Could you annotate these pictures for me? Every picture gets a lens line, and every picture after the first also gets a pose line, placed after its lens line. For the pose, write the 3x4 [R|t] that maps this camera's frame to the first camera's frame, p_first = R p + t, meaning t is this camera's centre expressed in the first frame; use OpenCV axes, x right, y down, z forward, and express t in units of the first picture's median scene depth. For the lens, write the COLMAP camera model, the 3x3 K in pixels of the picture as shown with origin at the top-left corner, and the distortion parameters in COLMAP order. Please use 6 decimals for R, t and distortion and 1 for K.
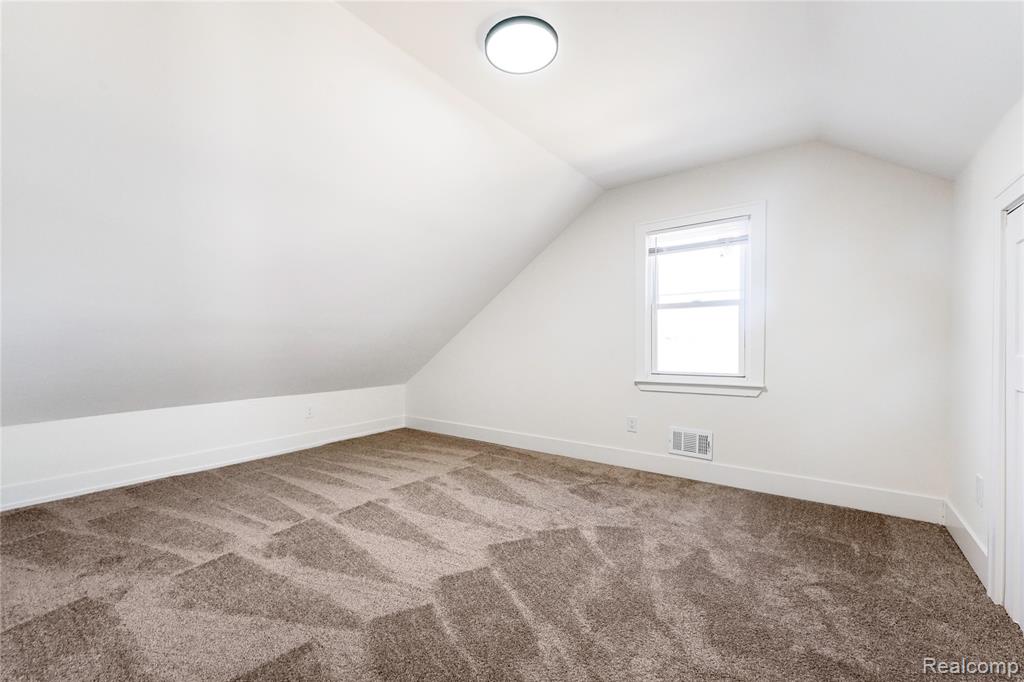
lens RADIAL K [[411.1, 0, 511.7], [0, 411.1, 331.7], [0, 0, 1]] dist [-0.000170, 0.000042]
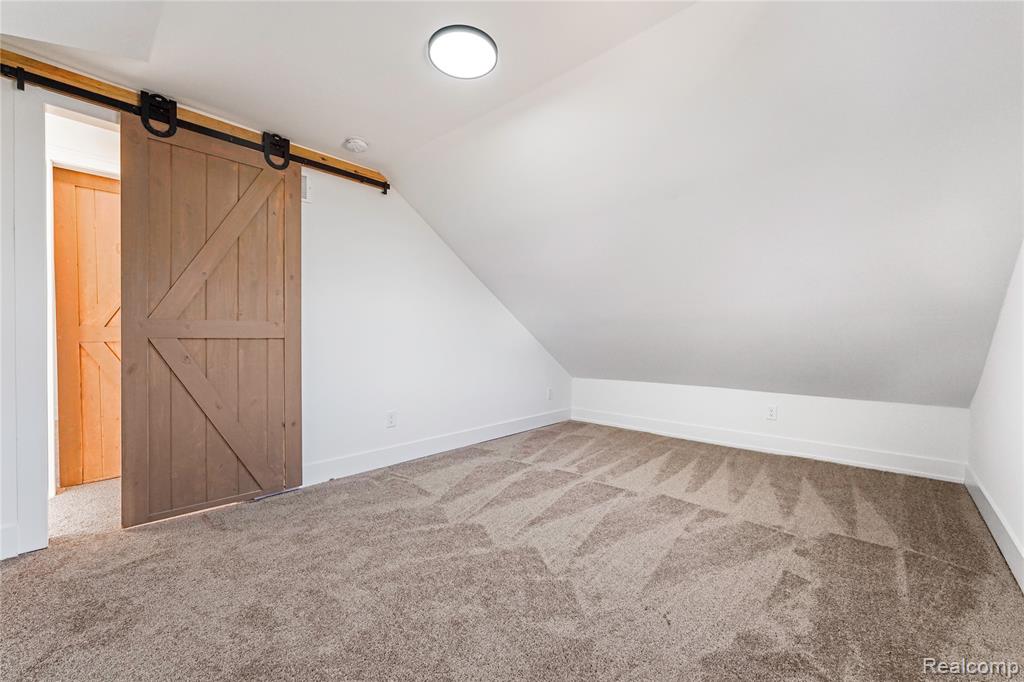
lens RADIAL K [[411.1, 0, 511.7], [0, 411.1, 331.7], [0, 0, 1]] dist [-0.000170, 0.000042]
pose [[-0.089039, -0.006442, -0.996007, 0.712573], [0.020560, 0.999754, -0.008304, 0.022942], [0.995816, -0.021217, -0.088885, 0.827283]]
